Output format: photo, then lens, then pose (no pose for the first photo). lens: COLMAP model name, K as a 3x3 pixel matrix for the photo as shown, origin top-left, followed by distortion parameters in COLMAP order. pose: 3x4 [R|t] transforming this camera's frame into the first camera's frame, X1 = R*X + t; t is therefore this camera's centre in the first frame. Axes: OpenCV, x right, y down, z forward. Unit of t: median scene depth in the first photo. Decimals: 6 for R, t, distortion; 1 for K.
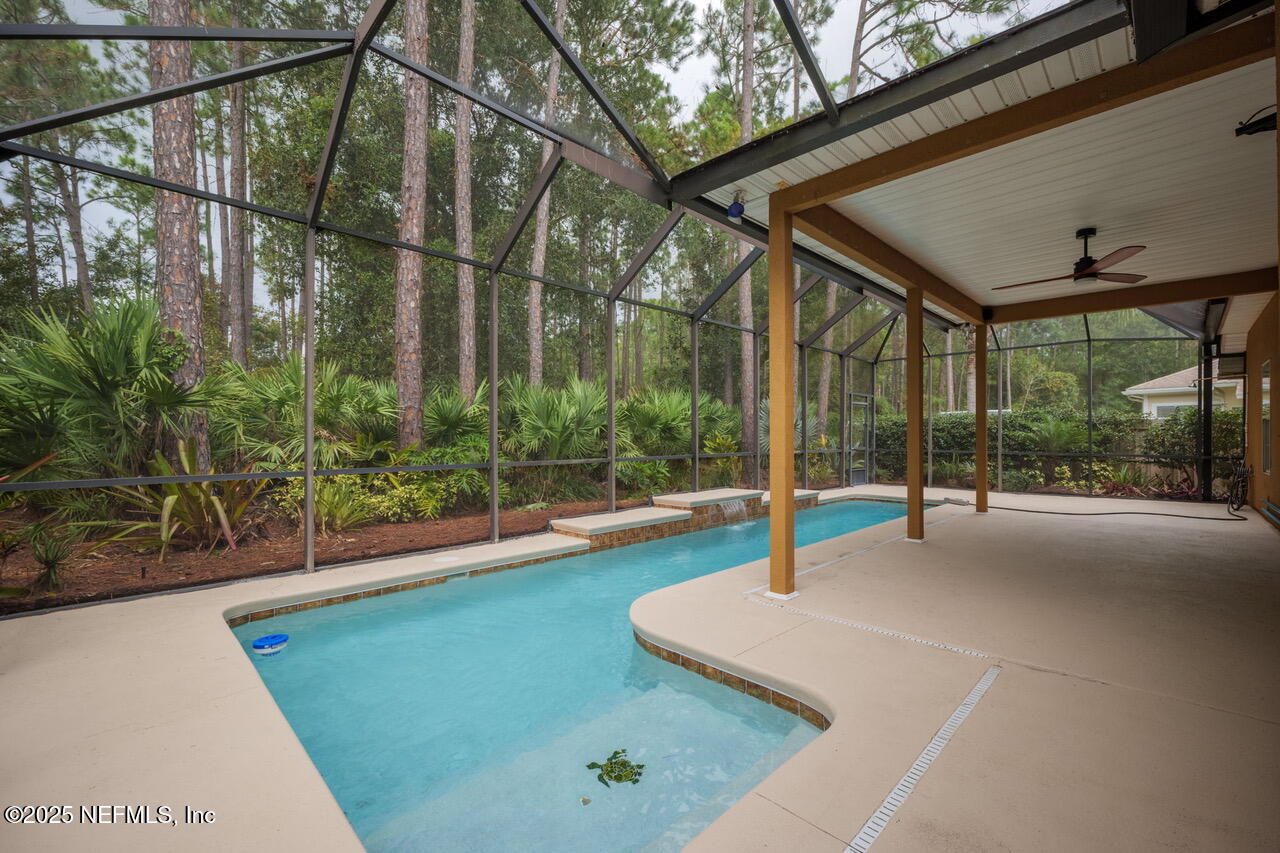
lens RADIAL K [[533.6, 0, 643.5], [0, 533.6, 431.6], [0, 0, 1]] dist [0.000126, 0.000110]
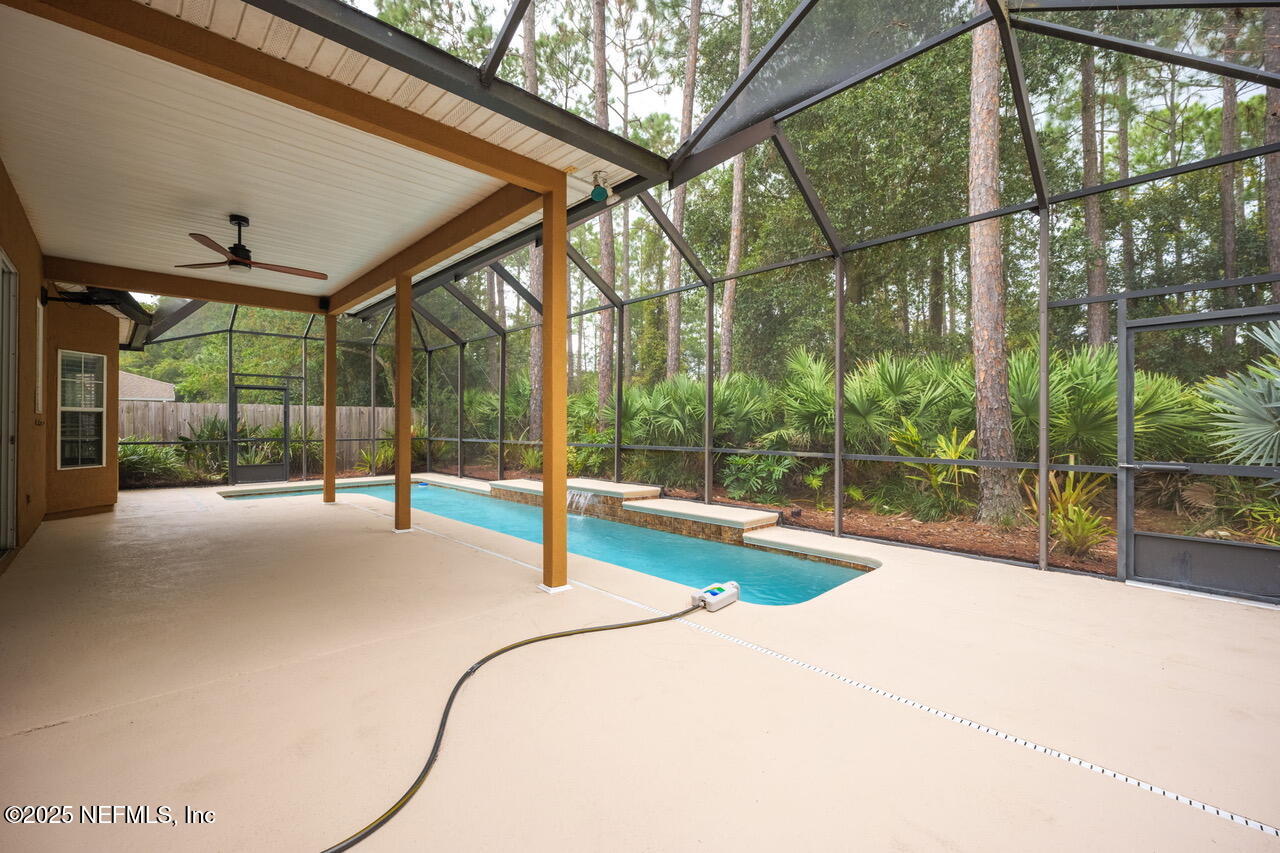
lens RADIAL K [[533.6, 0, 643.5], [0, 533.6, 431.6], [0, 0, 1]] dist [0.000126, 0.000110]
pose [[-0.009881, 0.011747, -0.999882, 1.315726], [0.005076, 0.999919, 0.011697, 0.006337], [0.999938, -0.004960, -0.009939, 1.275080]]
